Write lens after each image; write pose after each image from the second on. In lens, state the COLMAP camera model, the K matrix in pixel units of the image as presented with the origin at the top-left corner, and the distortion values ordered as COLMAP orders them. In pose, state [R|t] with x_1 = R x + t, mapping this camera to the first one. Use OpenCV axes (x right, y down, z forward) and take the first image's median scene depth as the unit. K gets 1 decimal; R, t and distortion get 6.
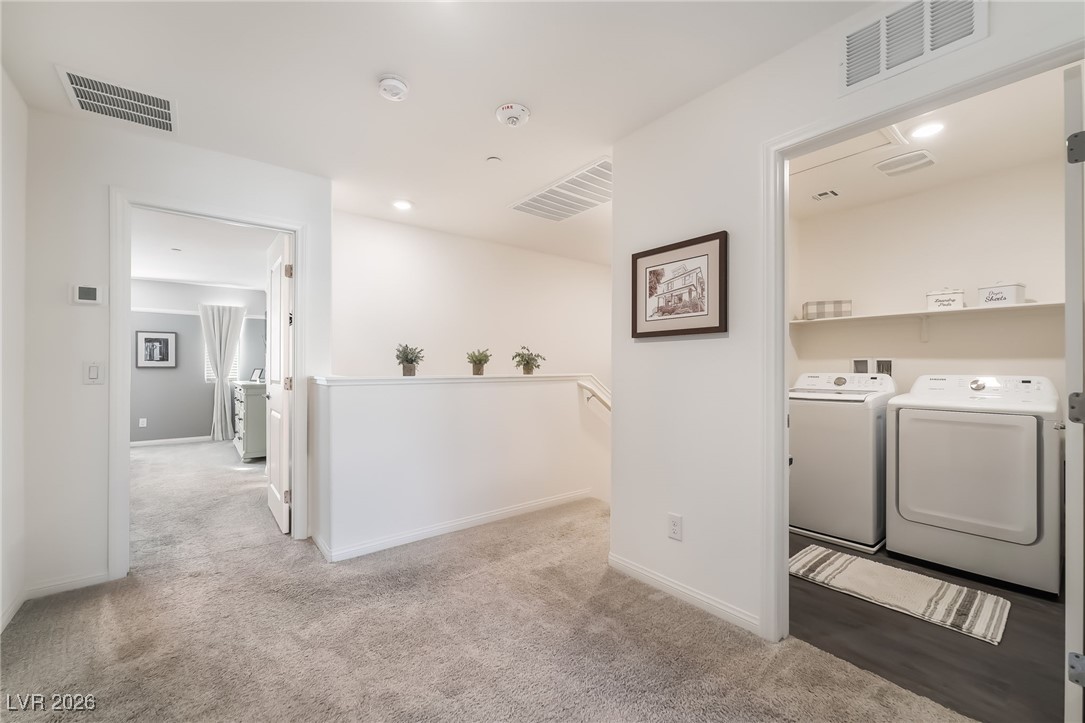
lens RADIAL K [[441.6, 0, 539.2], [0, 441.6, 365.8], [0, 0, 1]] dist [-0.002485, -0.000645]
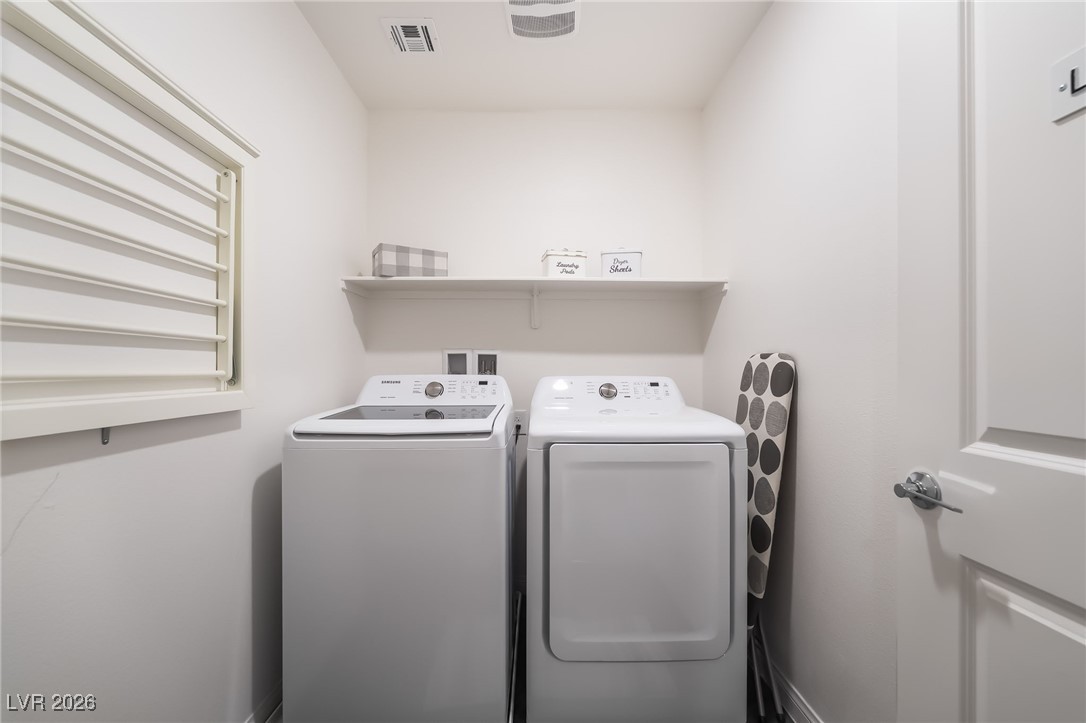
lens RADIAL K [[442.1, 0, 539.7], [0, 442.1, 365.8], [0, 0, 1]] dist [-0.002485, -0.000645]
pose [[0.616342, 0.004764, 0.787464, 0.316745], [-0.002566, 0.999989, -0.004042, 0.007118], [-0.787475, 0.000471, 0.616347, 0.538009]]
